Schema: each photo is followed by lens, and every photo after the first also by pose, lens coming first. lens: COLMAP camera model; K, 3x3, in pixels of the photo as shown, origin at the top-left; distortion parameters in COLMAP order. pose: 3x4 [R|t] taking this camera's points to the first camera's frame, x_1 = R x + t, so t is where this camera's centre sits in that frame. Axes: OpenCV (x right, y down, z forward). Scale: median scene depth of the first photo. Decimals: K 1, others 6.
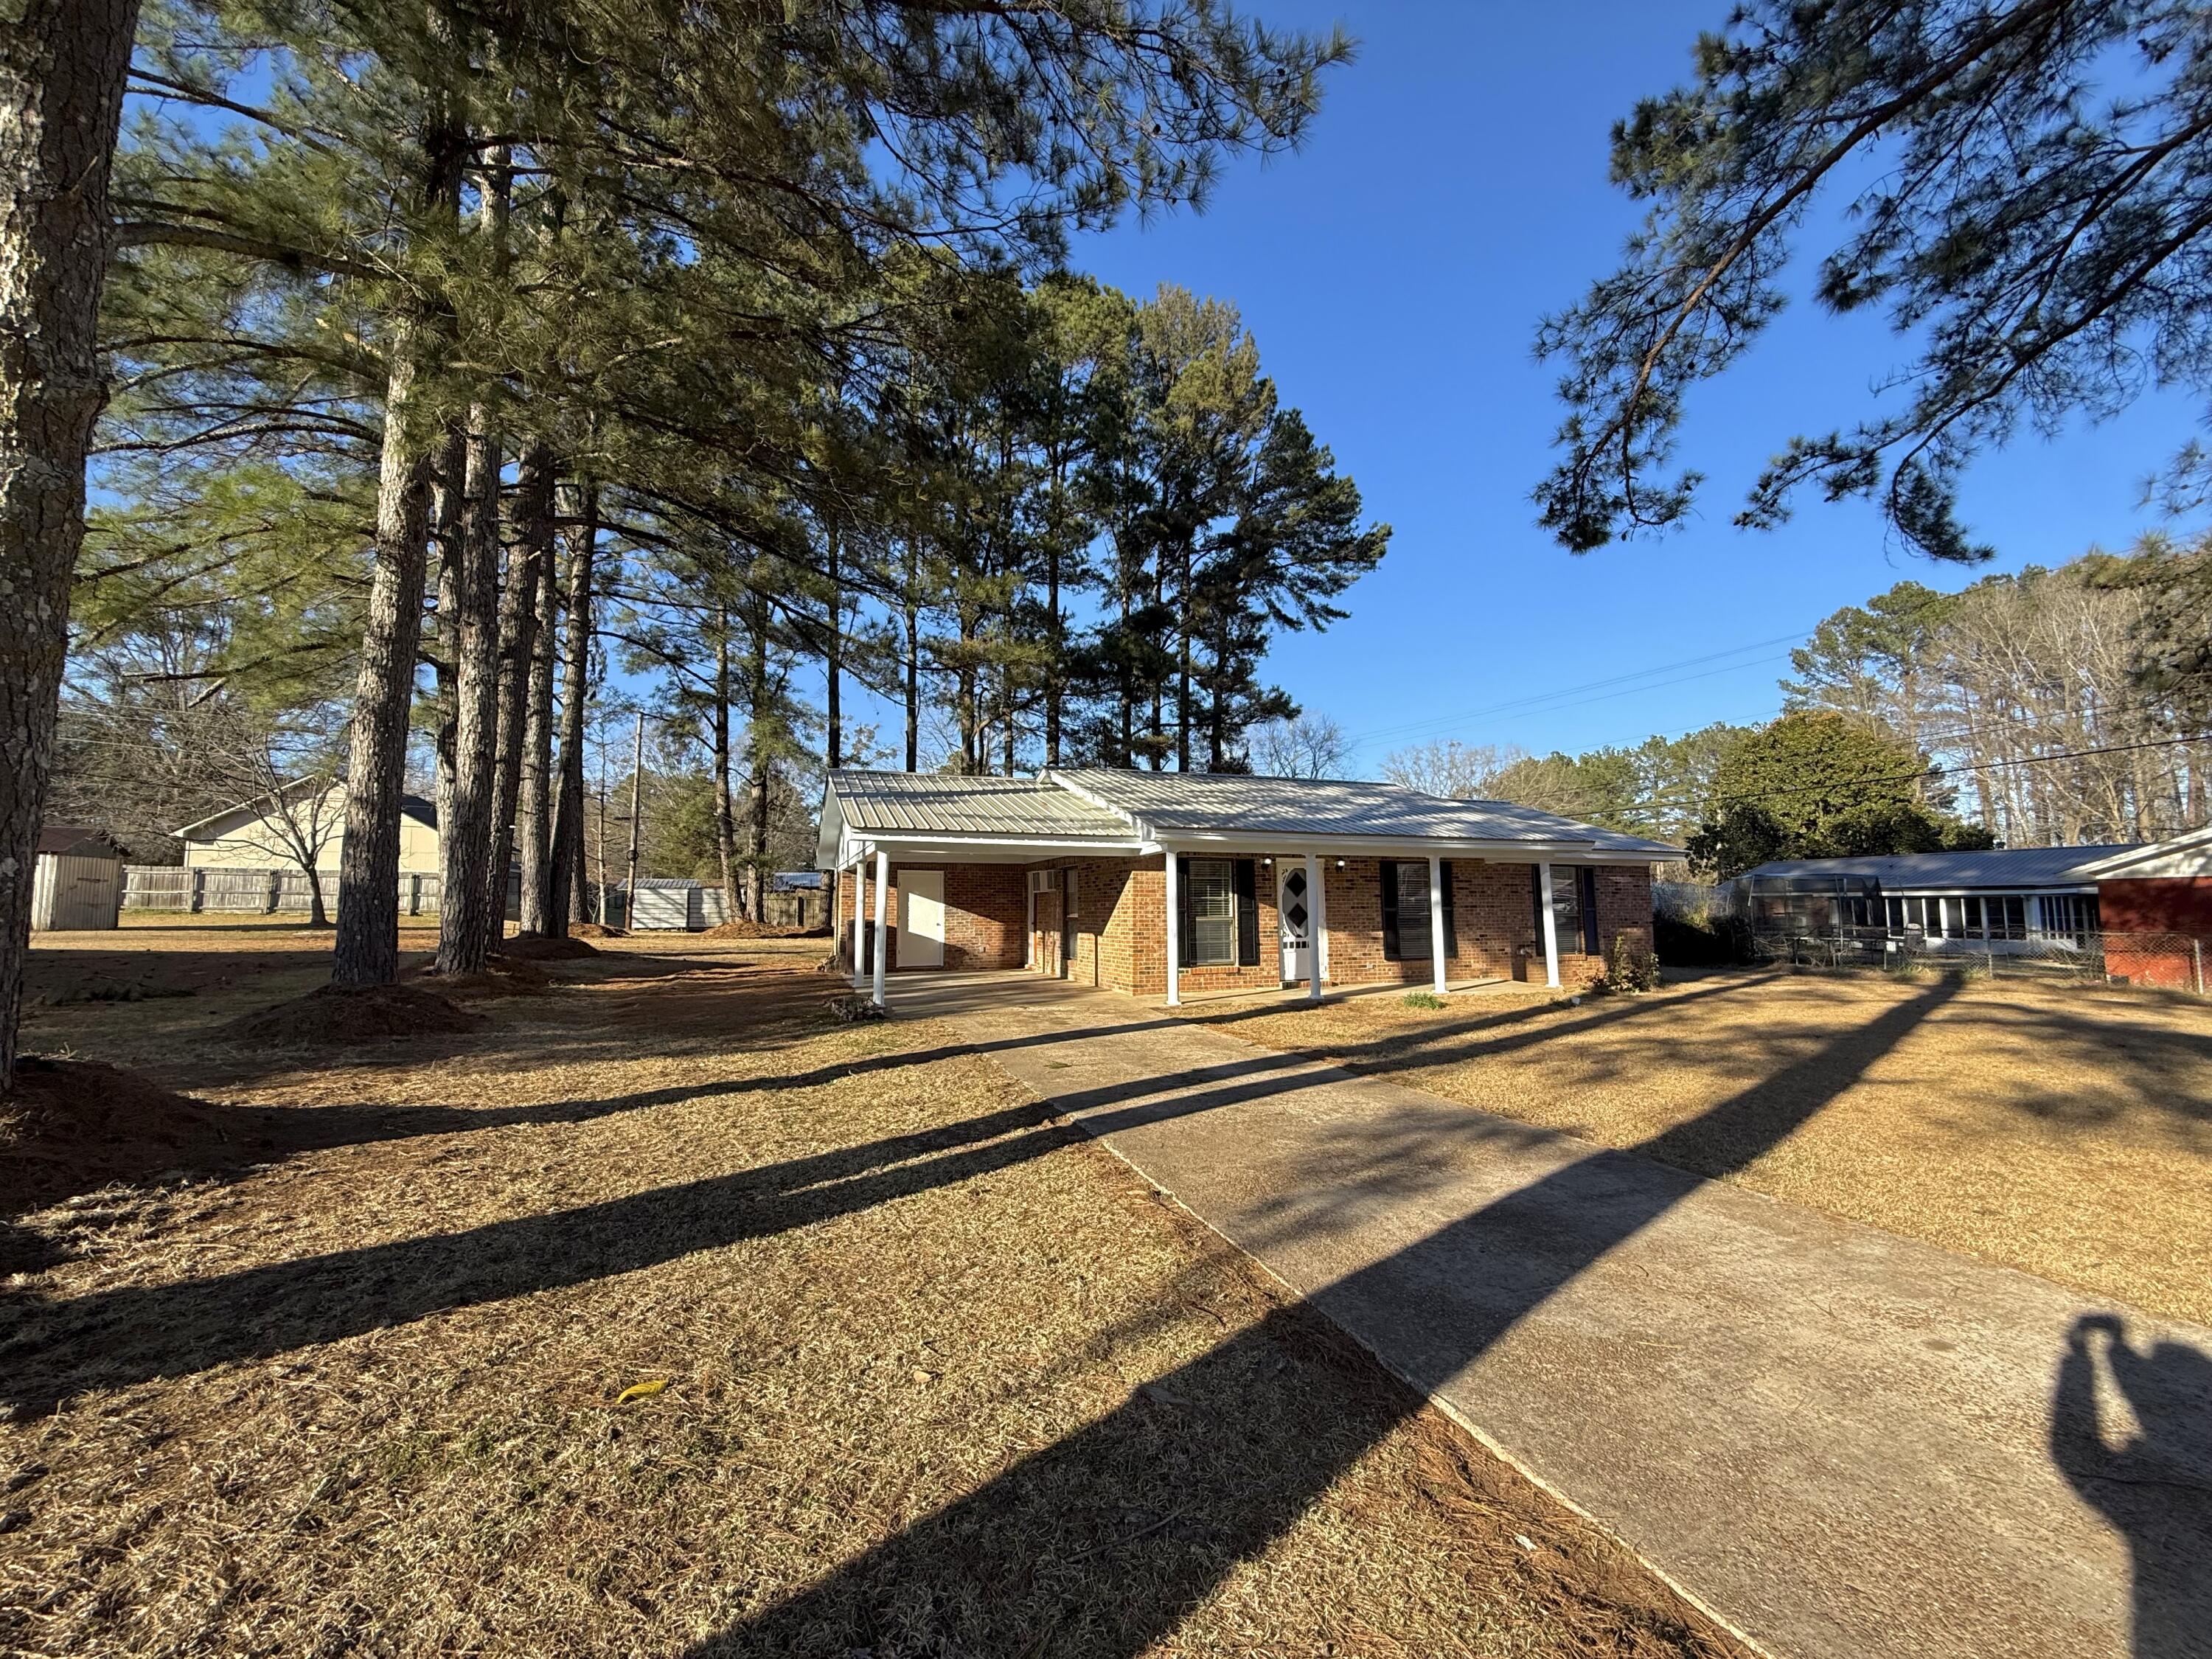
lens RADIAL K [[877.8, 0, 1099.9], [0, 877.8, 834.8], [0, 0, 1]] dist [-0.001152, 0.000262]
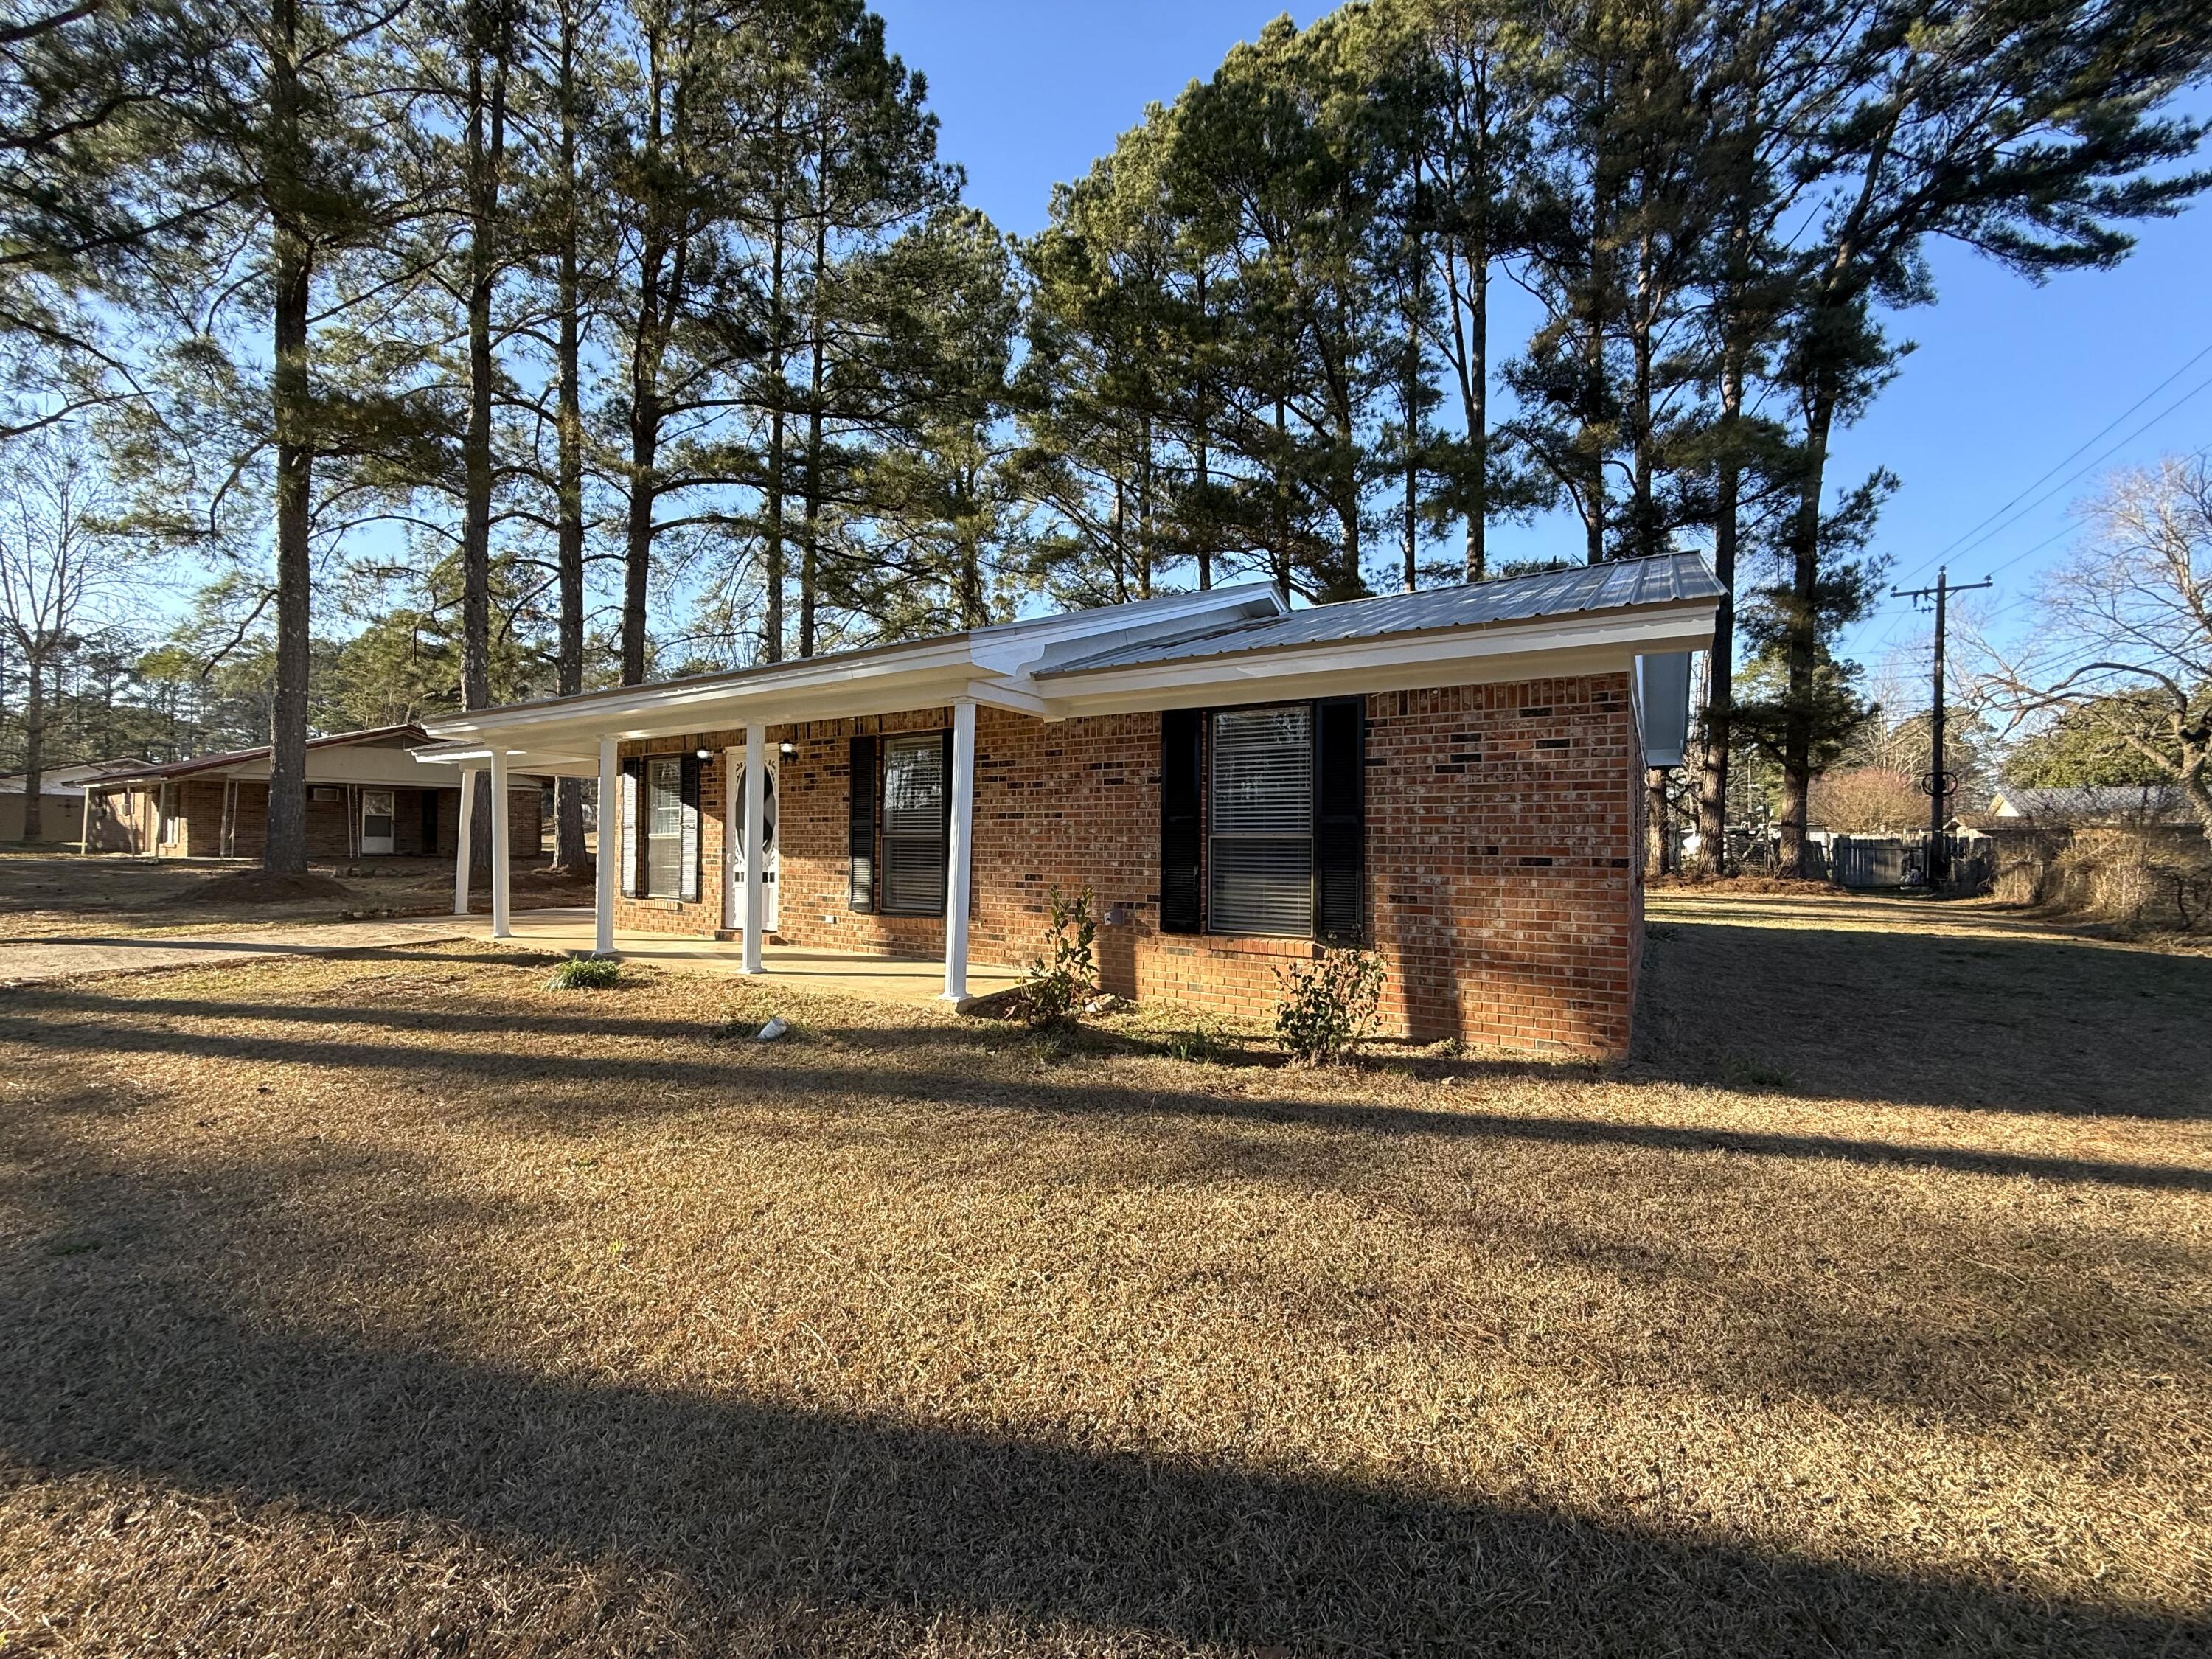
lens RADIAL K [[877.8, 0, 1099.9], [0, 877.8, 834.8], [0, 0, 1]] dist [-0.001152, 0.000262]
pose [[0.599288, 0.001108, -0.800532, 0.503236], [0.058483, 0.997266, 0.045162, 0.043675], [0.798394, -0.073882, 0.597585, 0.449885]]
